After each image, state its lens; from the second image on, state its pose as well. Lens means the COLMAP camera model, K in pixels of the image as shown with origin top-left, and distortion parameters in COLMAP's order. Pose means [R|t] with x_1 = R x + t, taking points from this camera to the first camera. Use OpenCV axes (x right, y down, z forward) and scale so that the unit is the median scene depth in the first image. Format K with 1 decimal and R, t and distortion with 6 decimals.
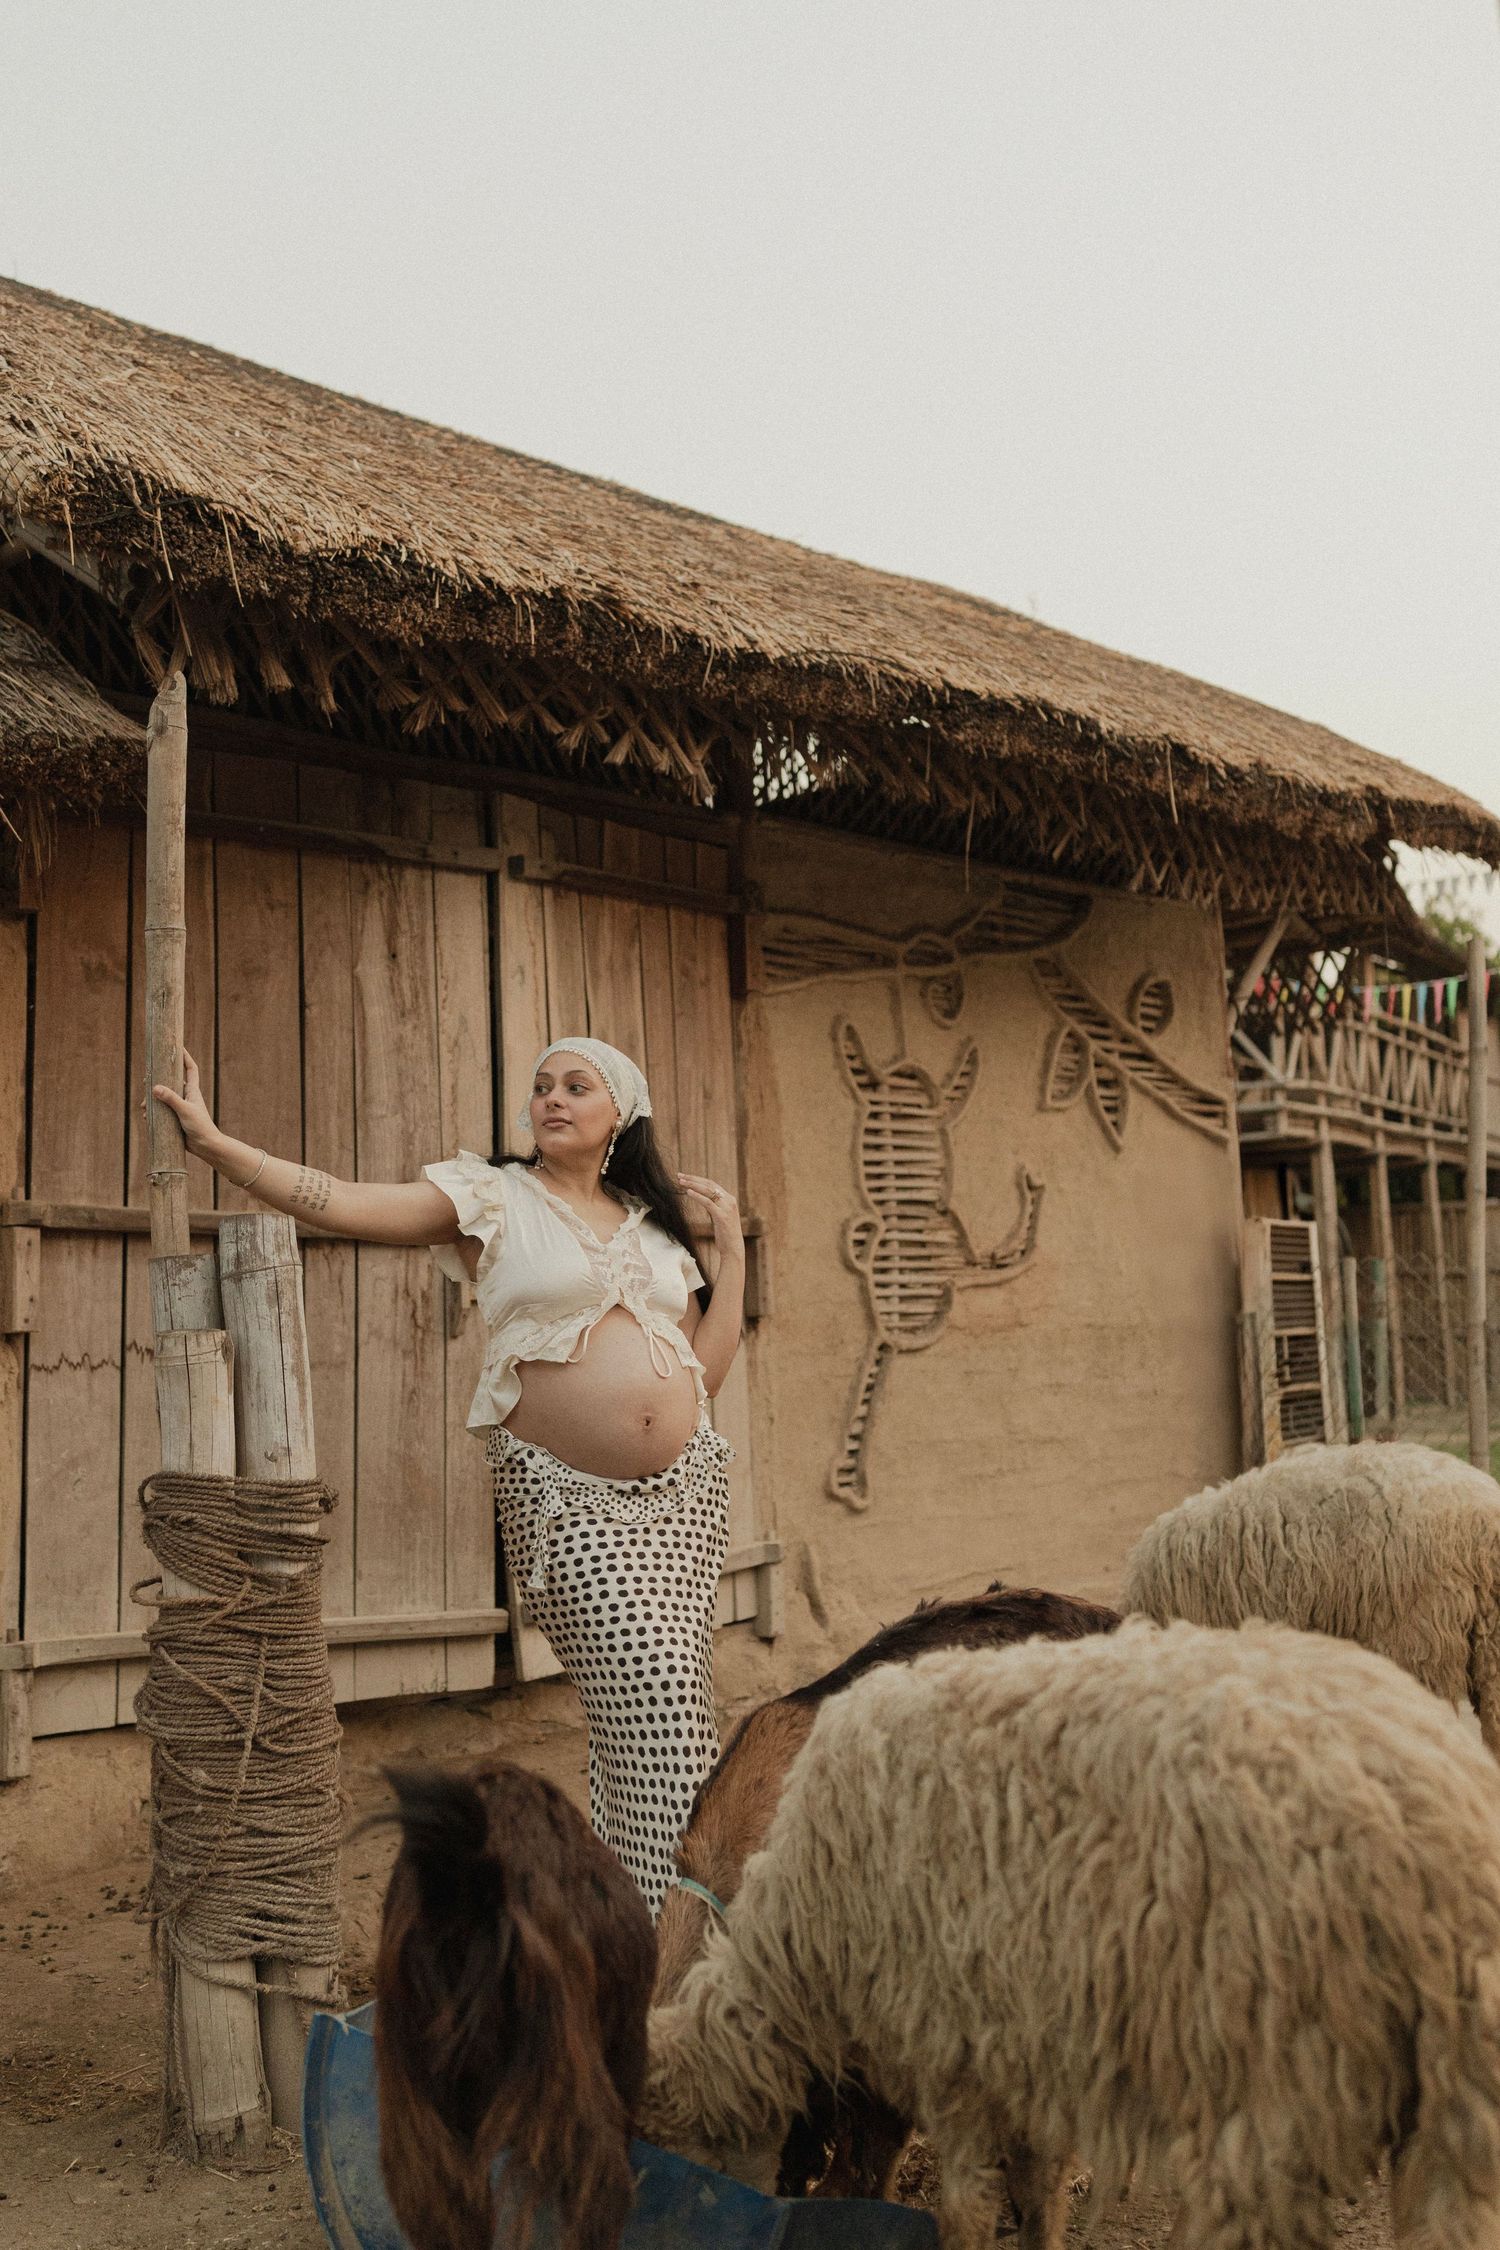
lens RADIAL K [[2131.2, 0, 750.0], [0, 2131.2, 1125.0], [0, 0, 1]] dist [0.020885, -0.016565]
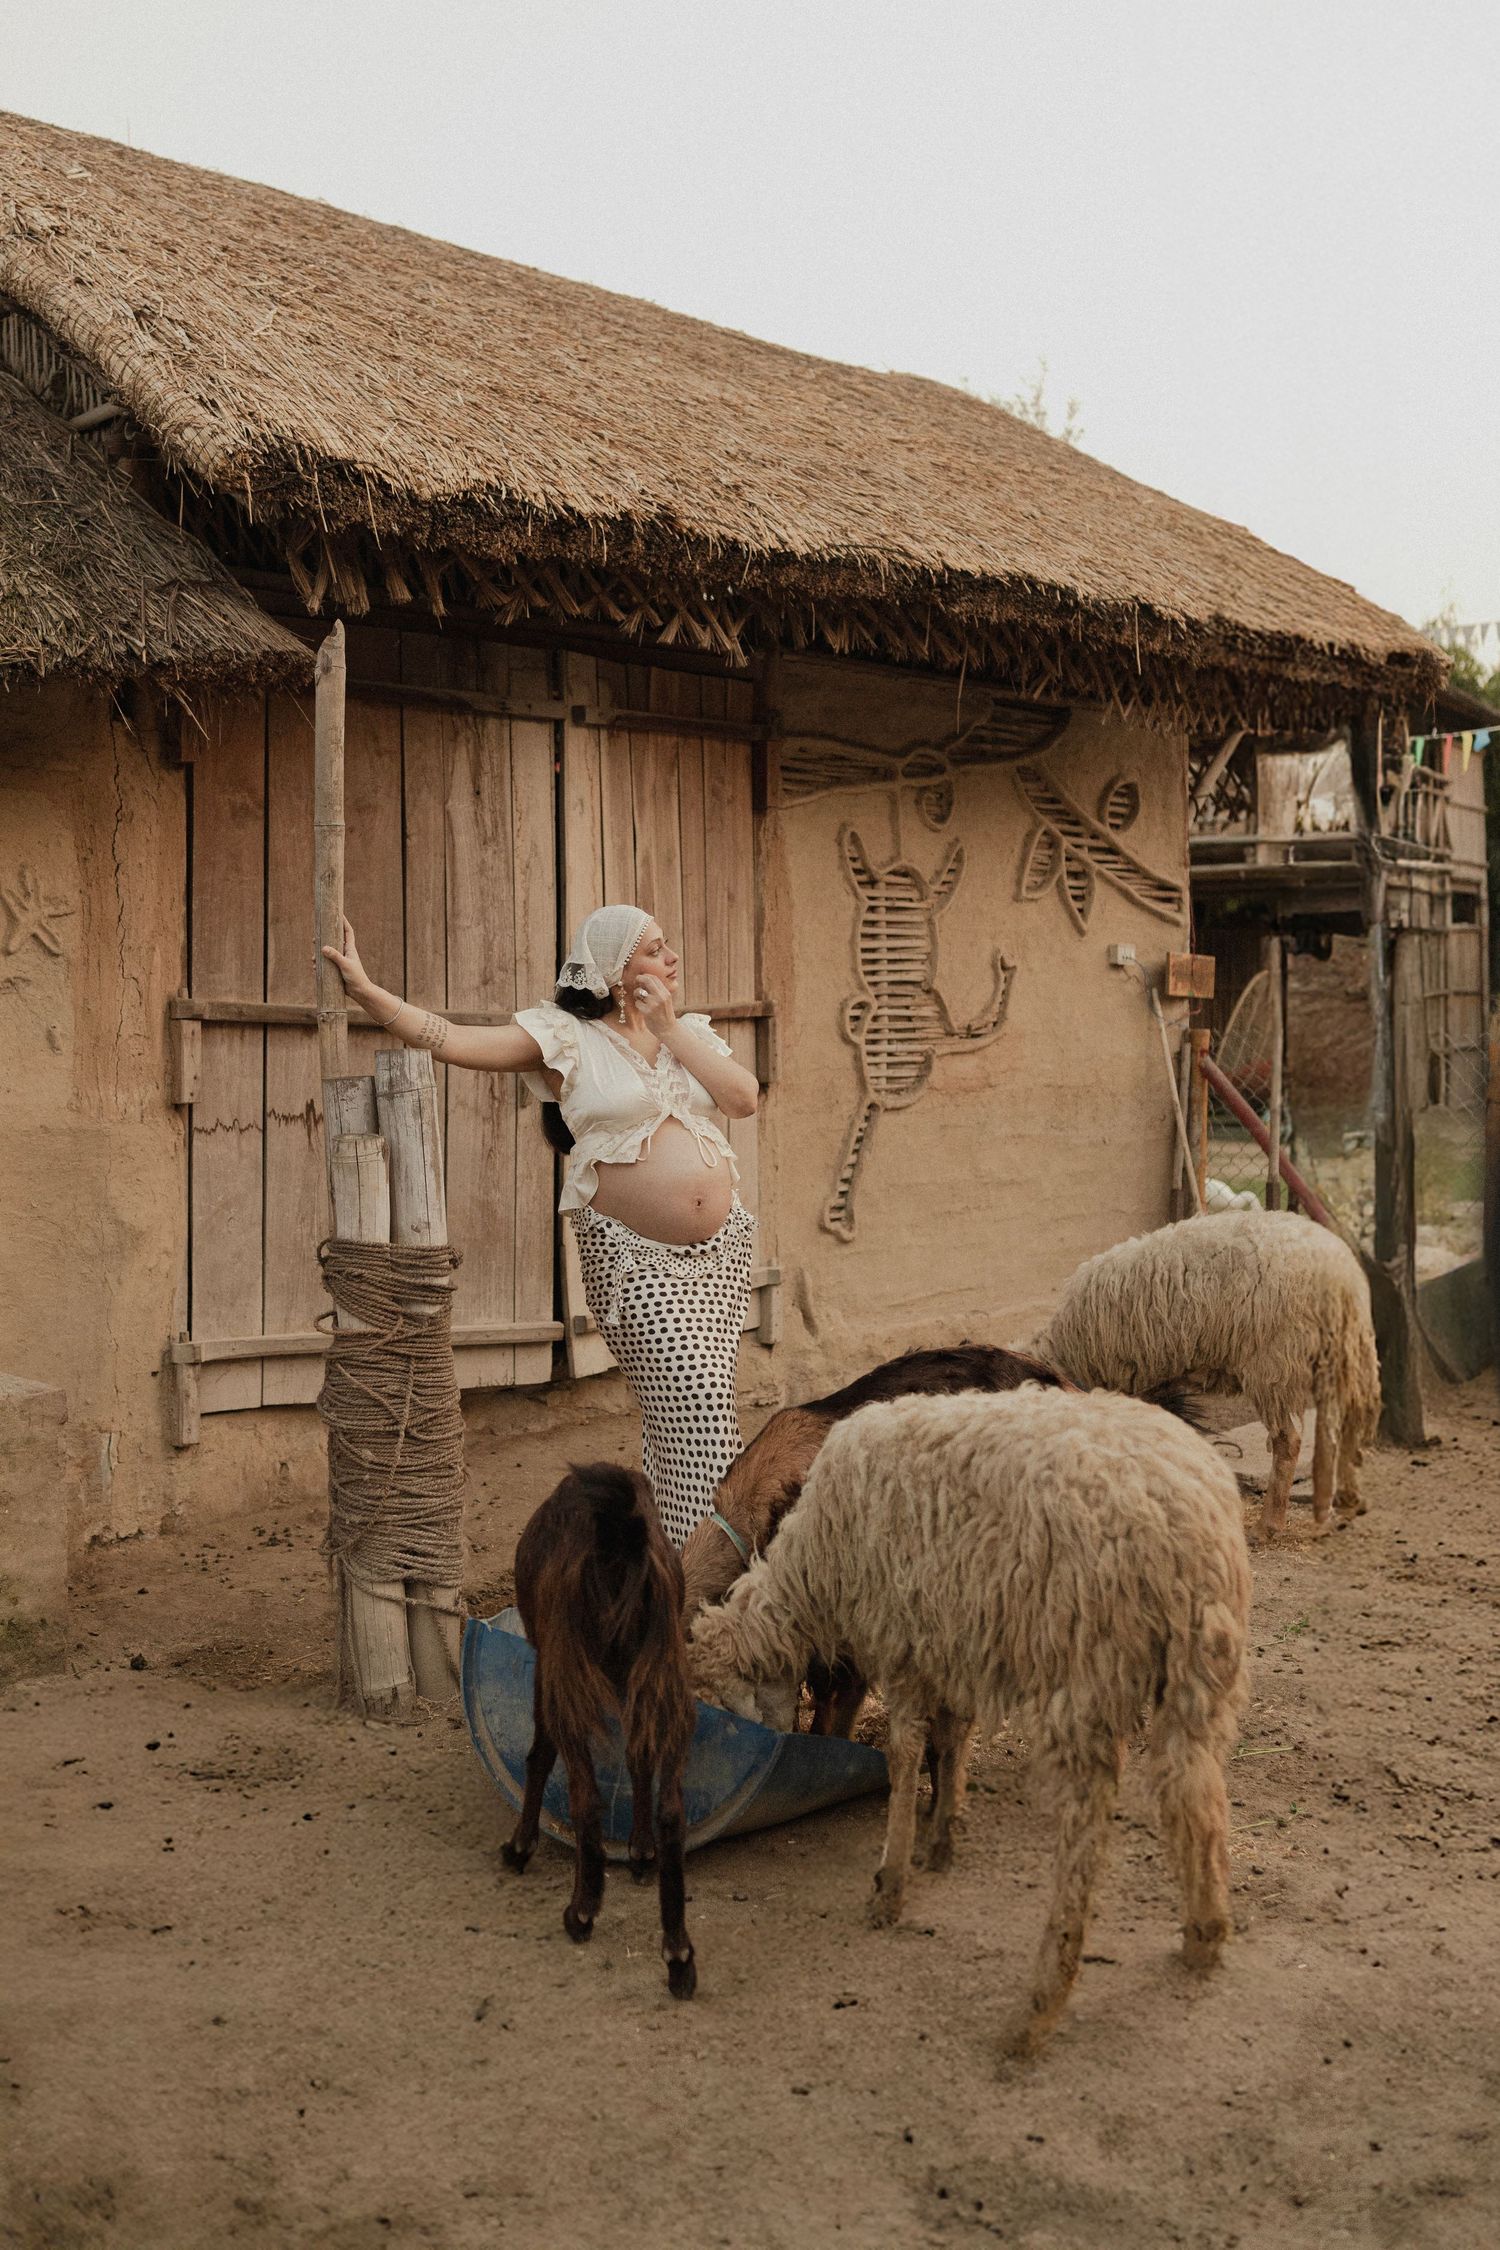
lens RADIAL K [[2131.2, 0, 750.0], [0, 2131.2, 1125.0], [0, 0, 1]] dist [0.020885, -0.016565]
pose [[0.999609, 0.027478, 0.005169, -0.014255], [-0.027945, 0.987972, 0.152086, -0.081893], [-0.000928, -0.152171, 0.988354, -0.221517]]
